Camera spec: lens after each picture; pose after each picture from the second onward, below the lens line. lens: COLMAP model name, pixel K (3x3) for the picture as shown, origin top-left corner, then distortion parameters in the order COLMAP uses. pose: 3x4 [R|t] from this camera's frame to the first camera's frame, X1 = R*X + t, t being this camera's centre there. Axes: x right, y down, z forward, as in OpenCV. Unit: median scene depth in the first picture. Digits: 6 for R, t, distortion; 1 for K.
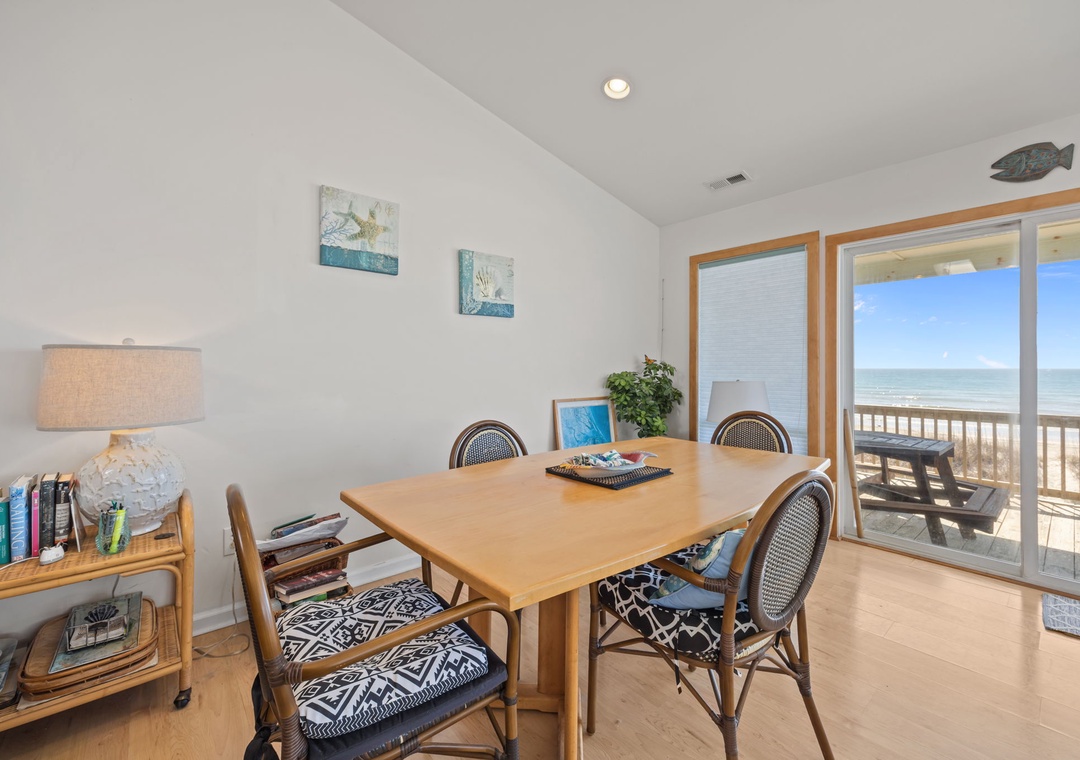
lens RADIAL K [[436.0, 0, 552.1], [0, 436.0, 380.4], [0, 0, 1]] dist [-0.000283, 0.000038]
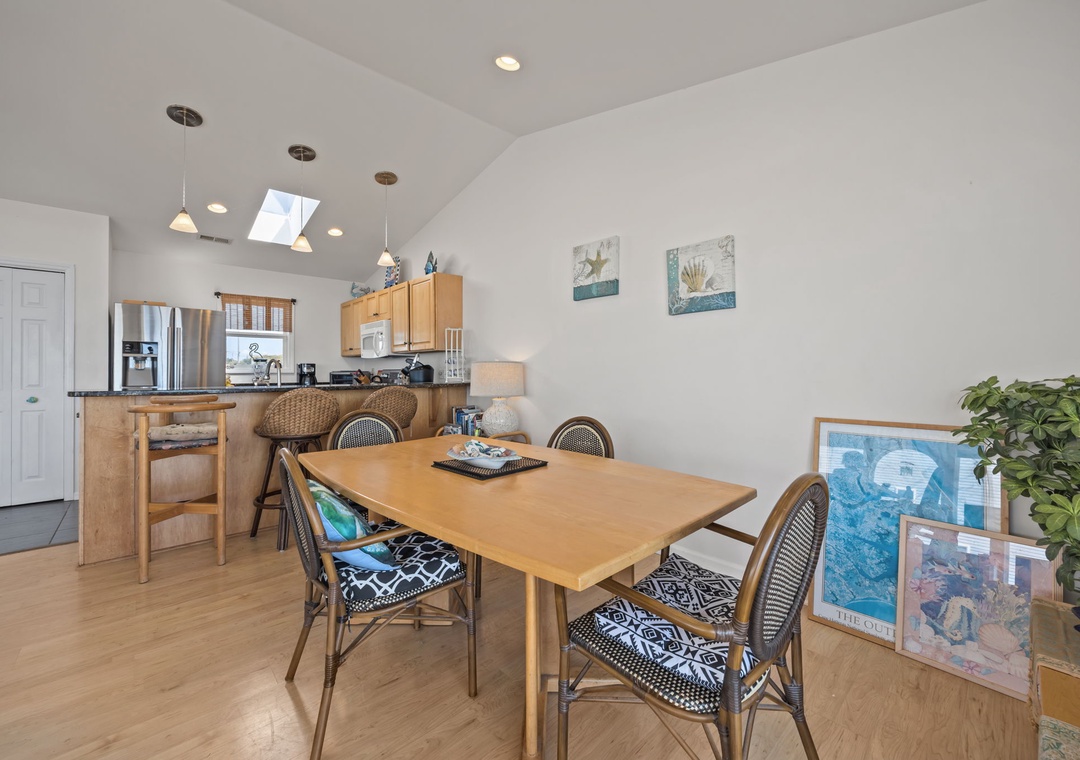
lens RADIAL K [[436.0, 0, 552.1], [0, 436.0, 380.4], [0, 0, 1]] dist [-0.000283, 0.000038]
pose [[0.061307, 0.022531, -0.997865, 0.896409], [-0.023303, 0.999505, 0.021136, -0.021503], [0.997847, 0.021957, 0.061802, 0.780652]]
